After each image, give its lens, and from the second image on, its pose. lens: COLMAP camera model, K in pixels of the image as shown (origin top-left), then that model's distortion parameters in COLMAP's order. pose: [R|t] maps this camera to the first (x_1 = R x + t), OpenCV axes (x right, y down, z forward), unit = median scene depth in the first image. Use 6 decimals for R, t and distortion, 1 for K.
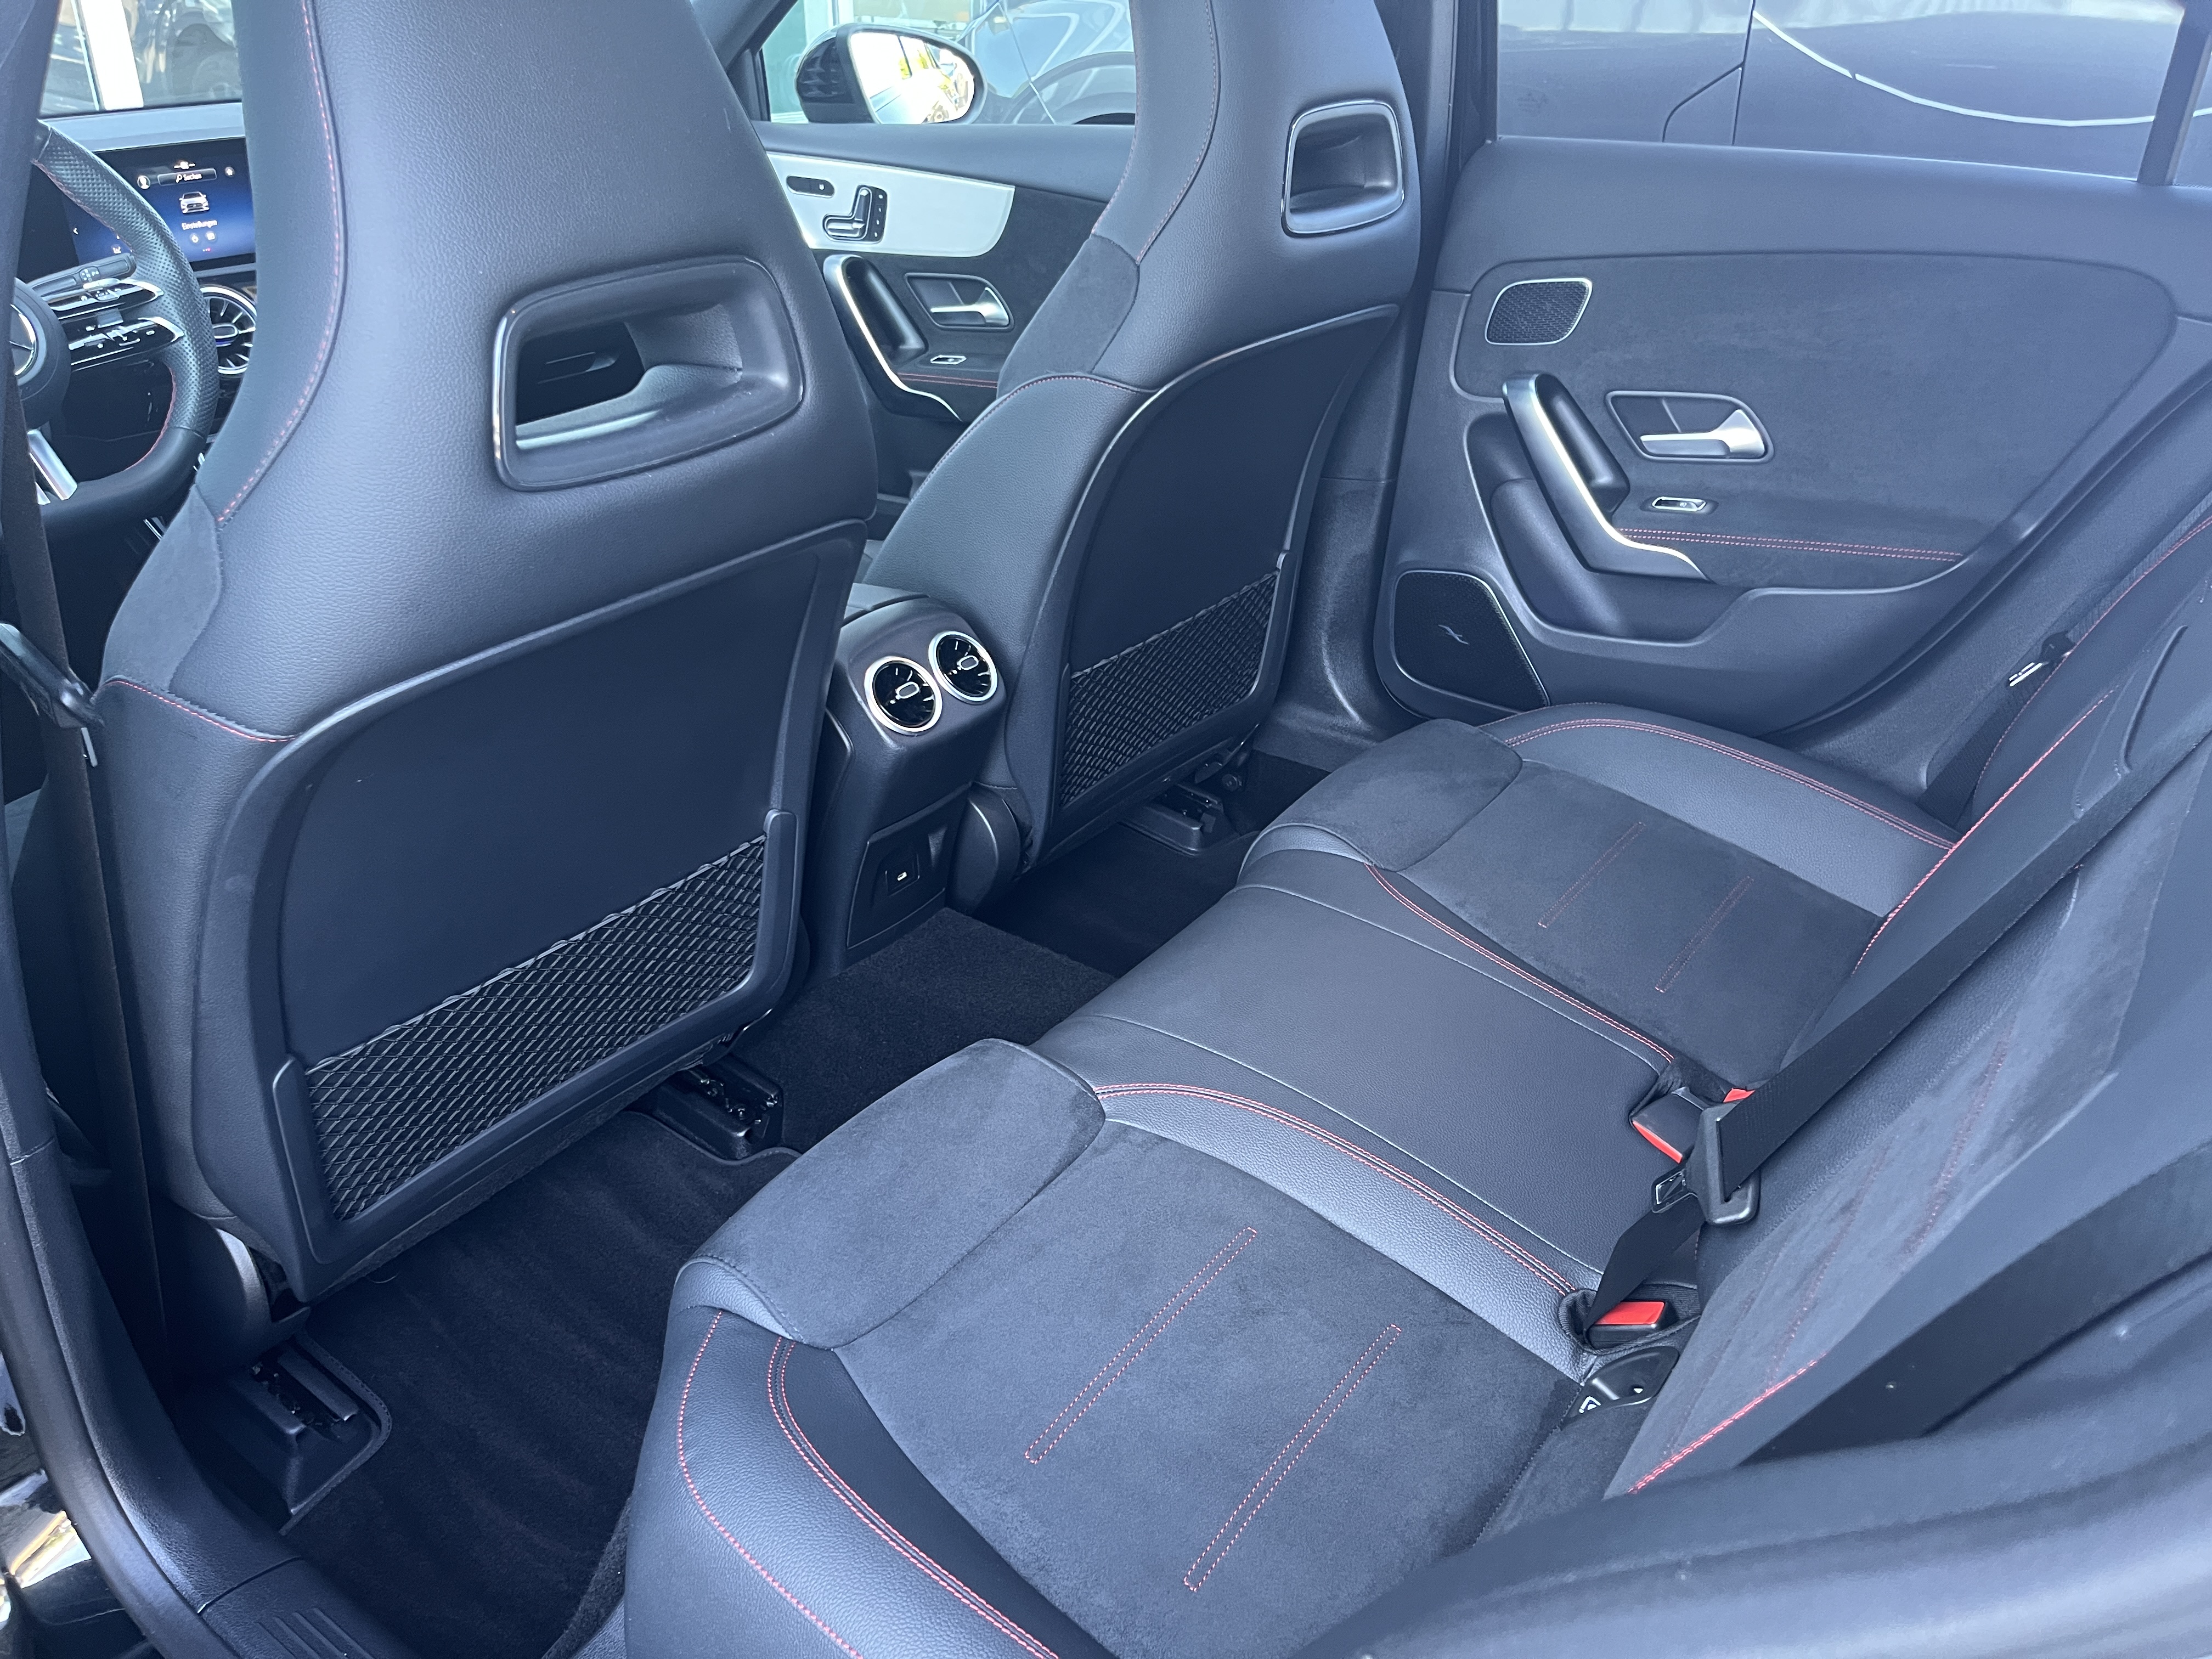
lens RADIAL K [[1686.3, 0, 1107.7], [0, 1686.3, 817.3], [0, 0, 1]] dist [0.054809, -0.064006]
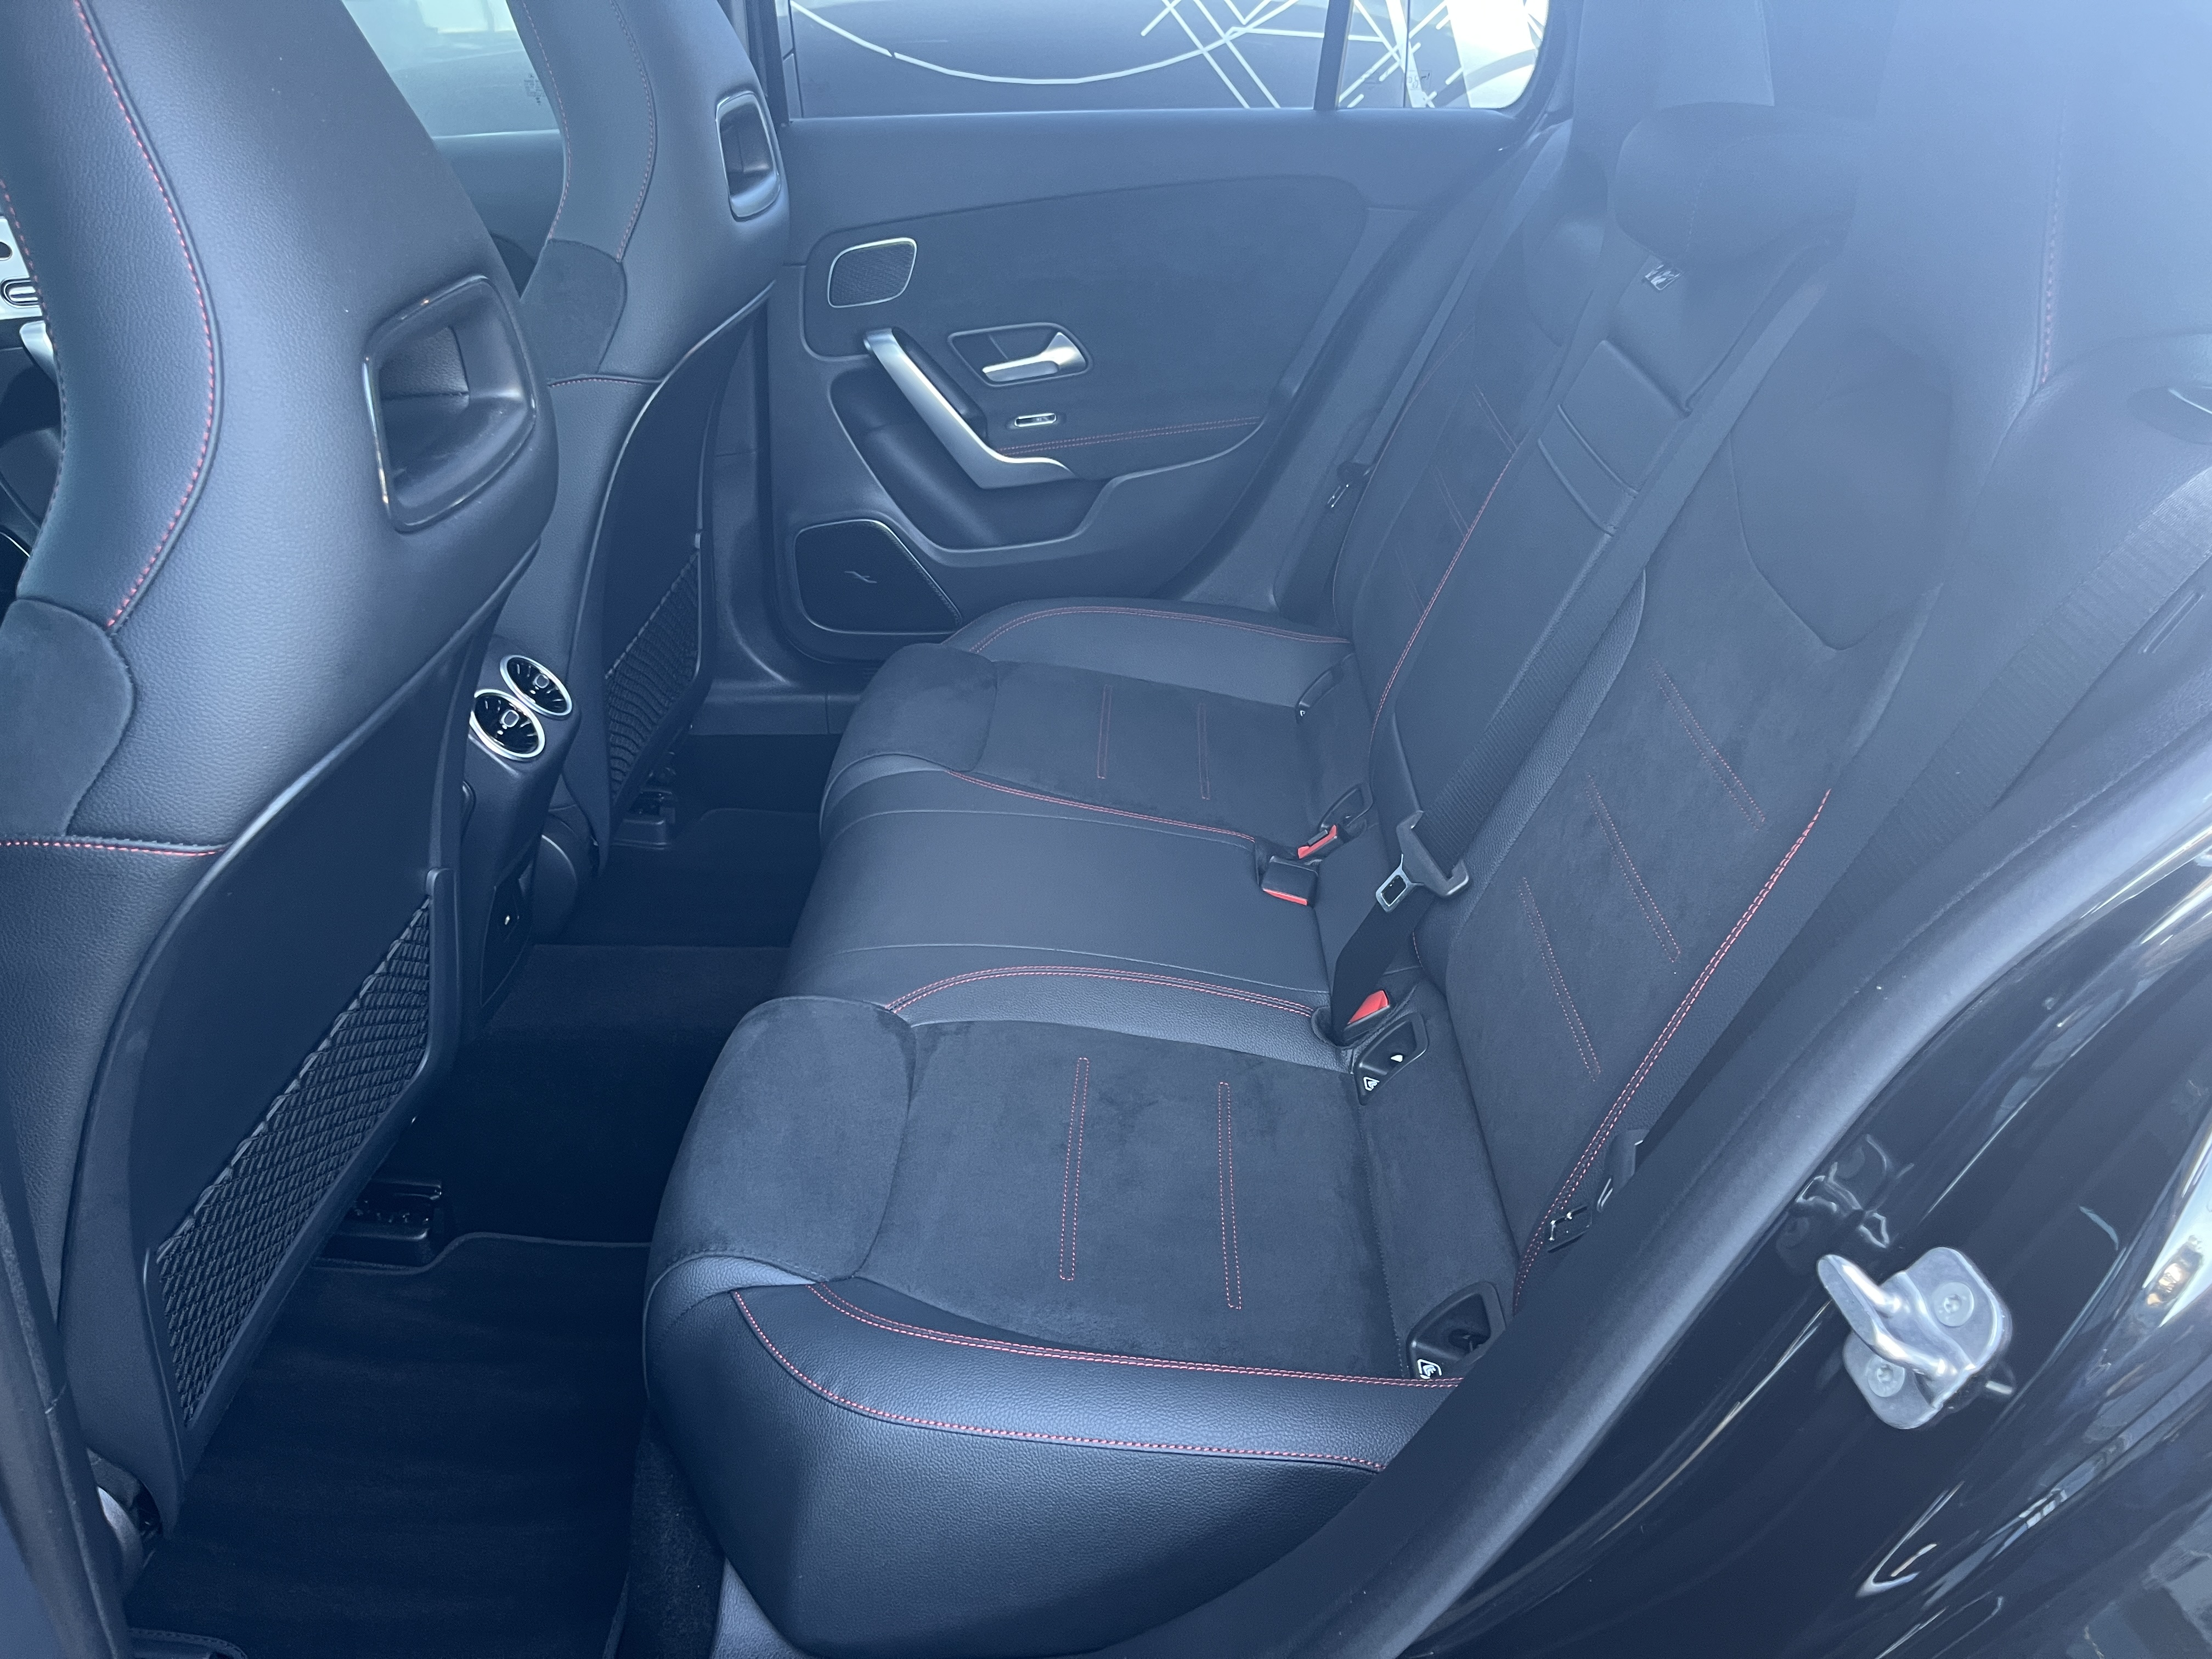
lens RADIAL K [[1686.3, 0, 1104.6], [0, 1686.3, 808.7], [0, 0, 1]] dist [0.054809, -0.064006]
pose [[0.826102, -0.281944, 0.487918, -0.270604], [0.283774, 0.956179, 0.072067, 0.001083], [-0.486856, 0.078924, 0.869910, -0.013638]]
